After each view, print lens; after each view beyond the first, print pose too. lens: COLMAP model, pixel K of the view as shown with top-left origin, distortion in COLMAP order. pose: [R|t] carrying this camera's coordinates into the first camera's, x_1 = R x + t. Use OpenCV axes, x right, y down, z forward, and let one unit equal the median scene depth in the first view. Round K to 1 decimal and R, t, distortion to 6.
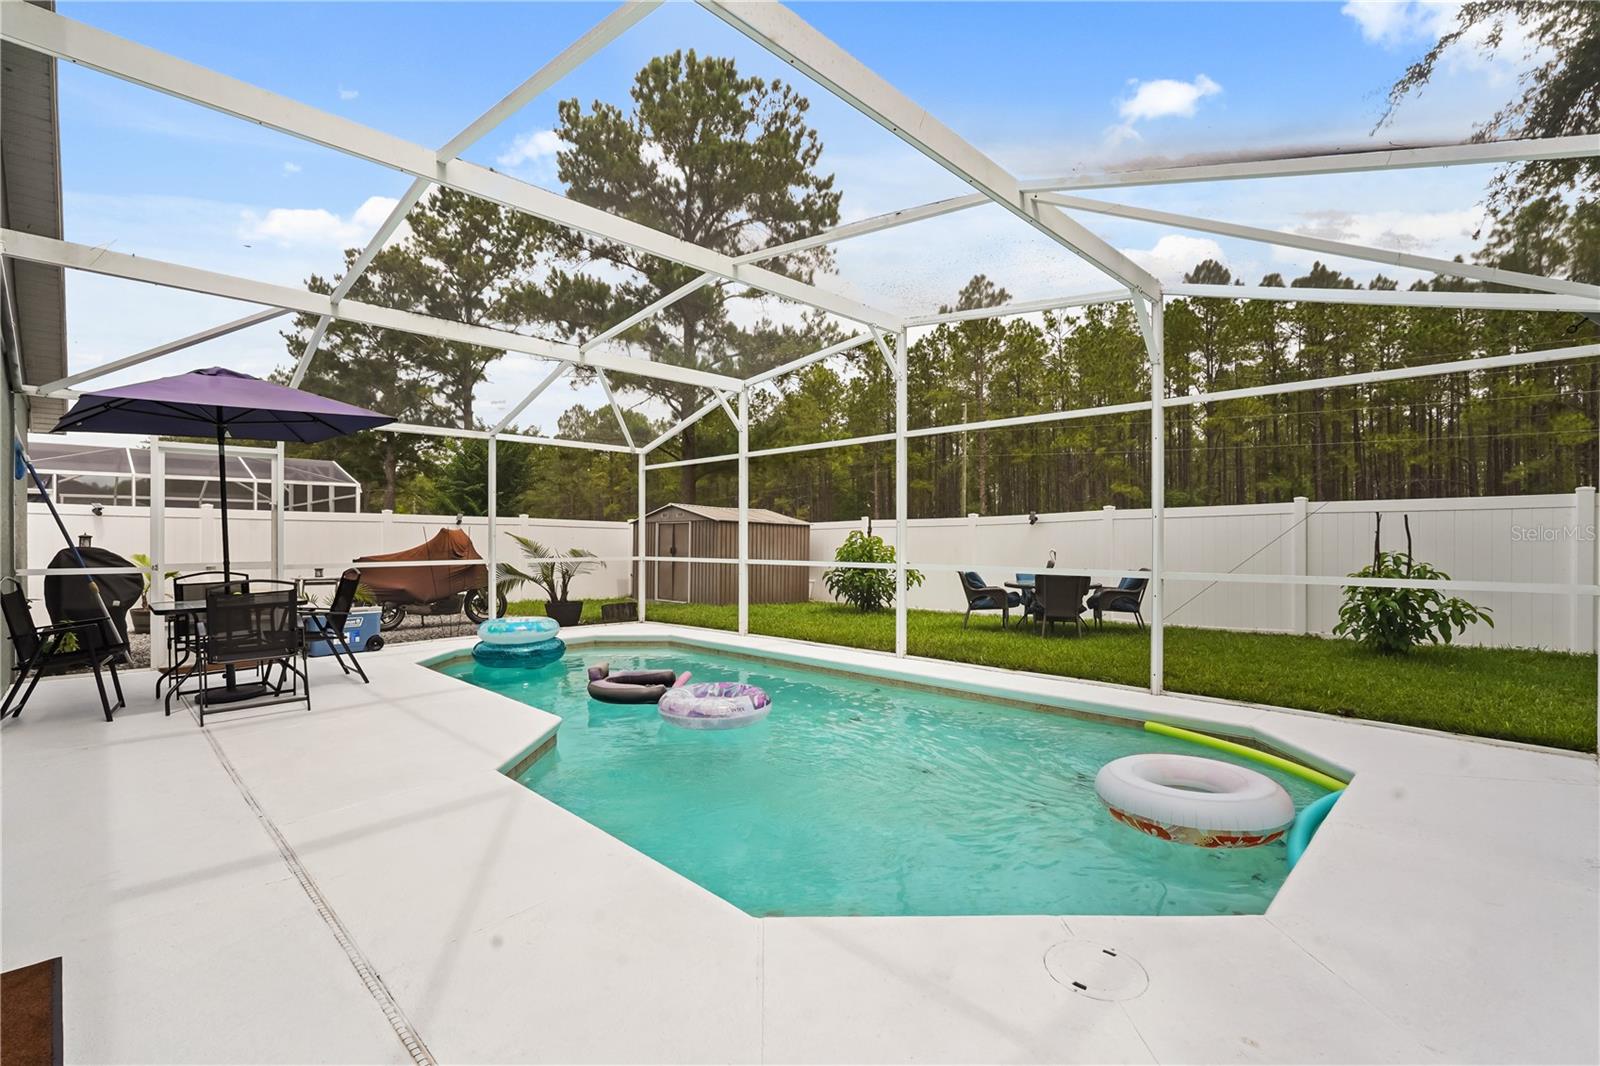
lens RADIAL K [[715.2, 0, 800.0], [0, 715.2, 533.0], [0, 0, 1]] dist [-0.002303, 0.000381]
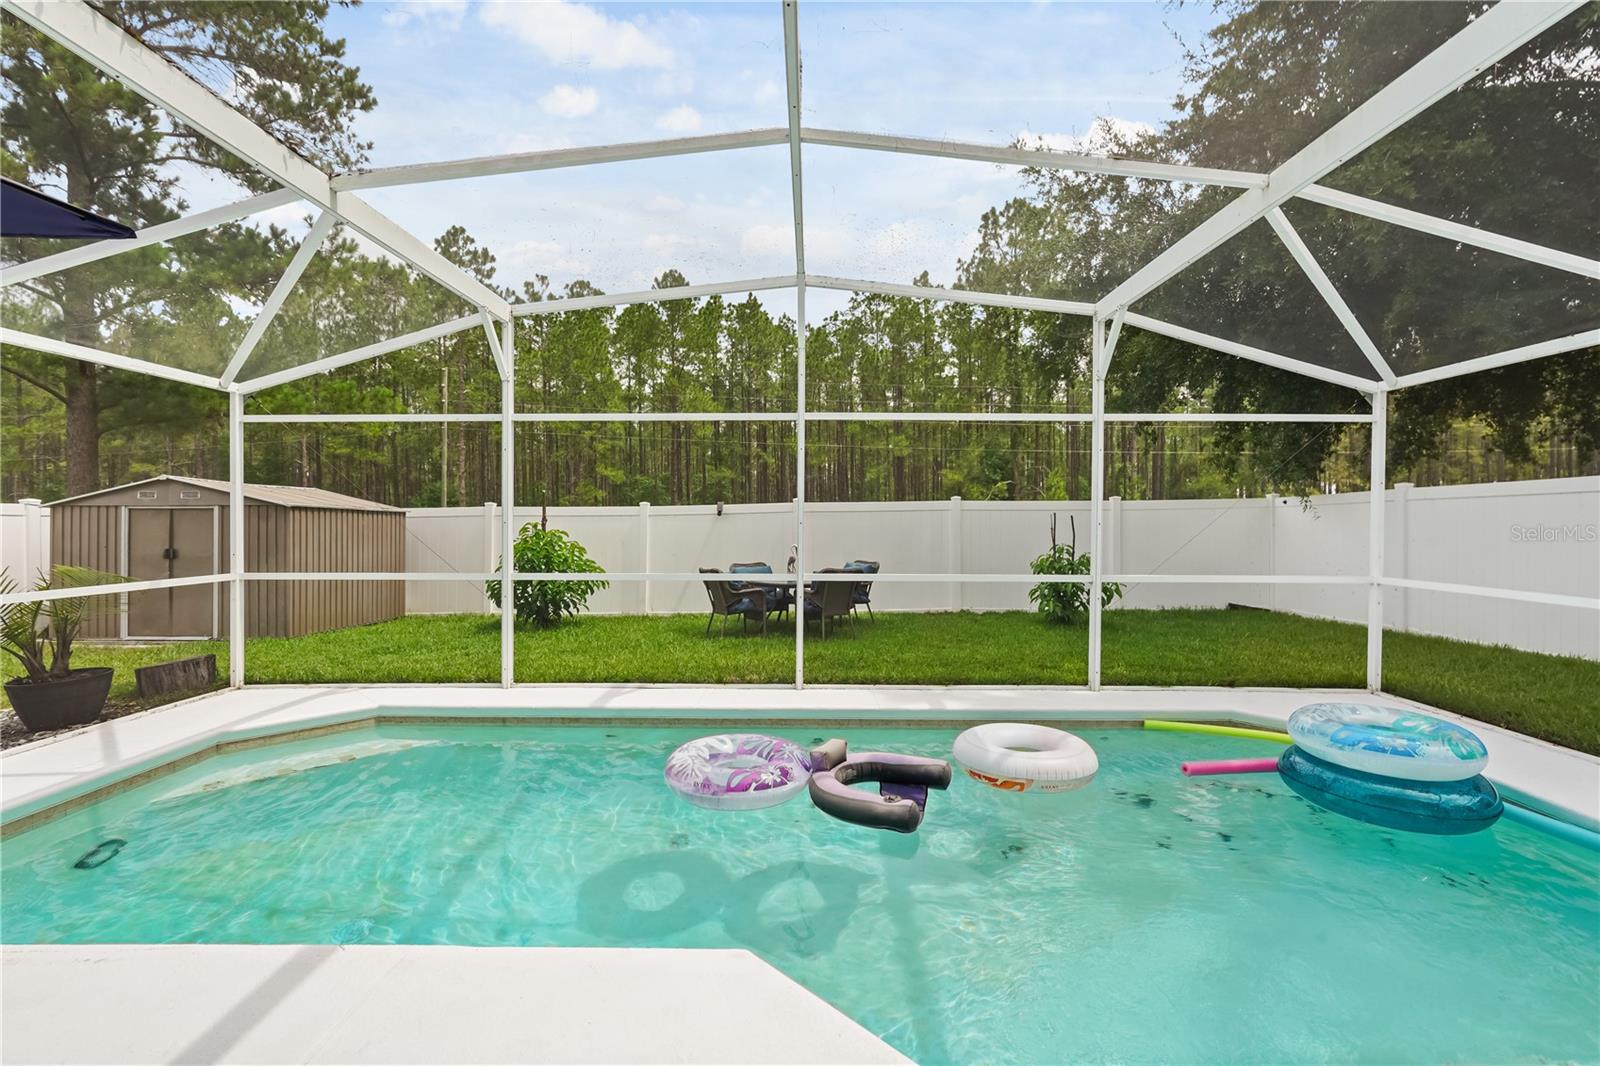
lens RADIAL K [[730.9, 0, 800.3], [0, 730.9, 519.6], [0, 0, 1]] dist [-0.000010, 0.000546]
pose [[0.719604, -0.000362, 0.694384, -0.171856], [-0.001441, 0.999997, 0.002014, -0.006785], [-0.694383, -0.002450, 0.719601, 0.151082]]
